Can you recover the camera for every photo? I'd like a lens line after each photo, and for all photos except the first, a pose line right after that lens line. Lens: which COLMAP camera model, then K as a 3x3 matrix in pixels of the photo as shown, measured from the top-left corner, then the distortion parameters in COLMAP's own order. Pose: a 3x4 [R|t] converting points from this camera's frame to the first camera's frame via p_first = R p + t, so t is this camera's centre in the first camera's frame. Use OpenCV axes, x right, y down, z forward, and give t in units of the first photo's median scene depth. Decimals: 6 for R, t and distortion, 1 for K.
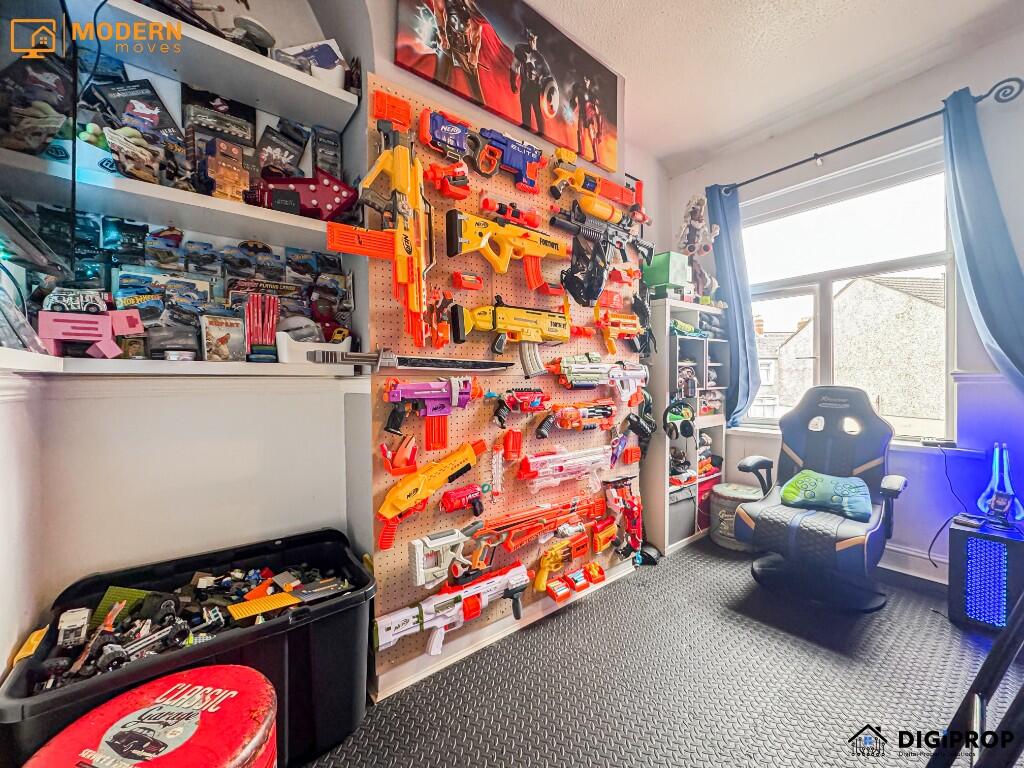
lens RADIAL K [[406.3, 0, 512.0], [0, 406.3, 384.0], [0, 0, 1]] dist [-0.000009, -0.000009]
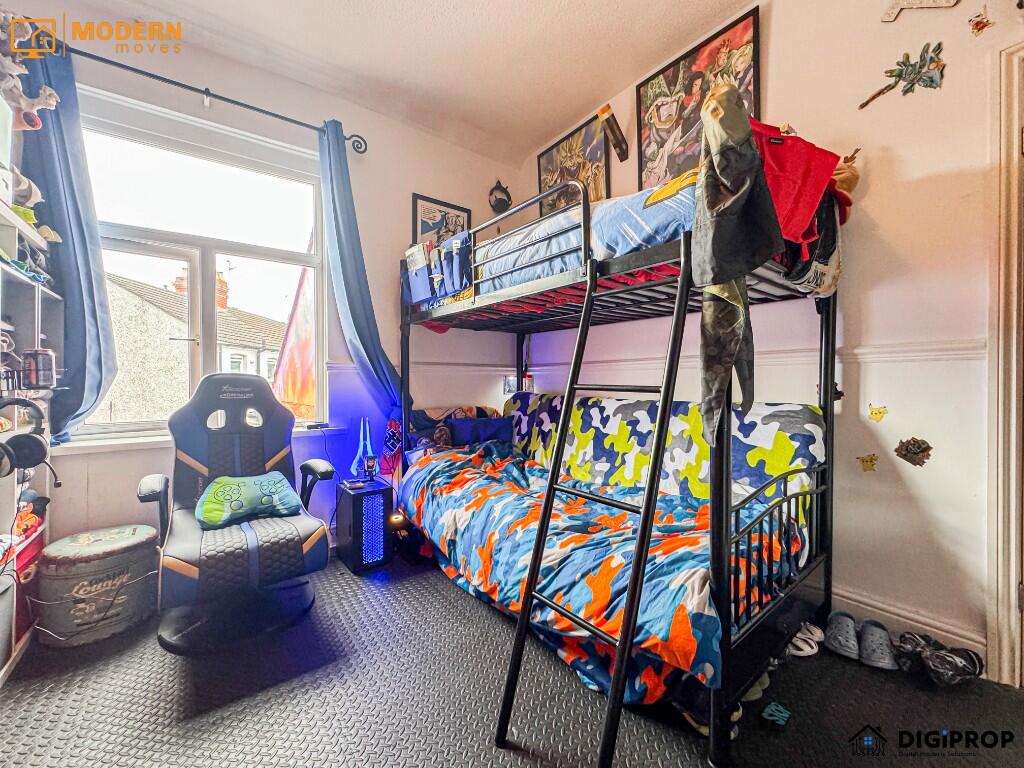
lens RADIAL K [[415.7, 0, 512.0], [0, 415.7, 384.0], [0, 0, 1]] dist [-0.000234, -0.000052]
pose [[0.036054, -0.001137, 0.999349, -0.066558], [0.017986, 0.999838, 0.000489, 0.037559], [-0.999188, 0.017957, 0.036068, 0.385487]]
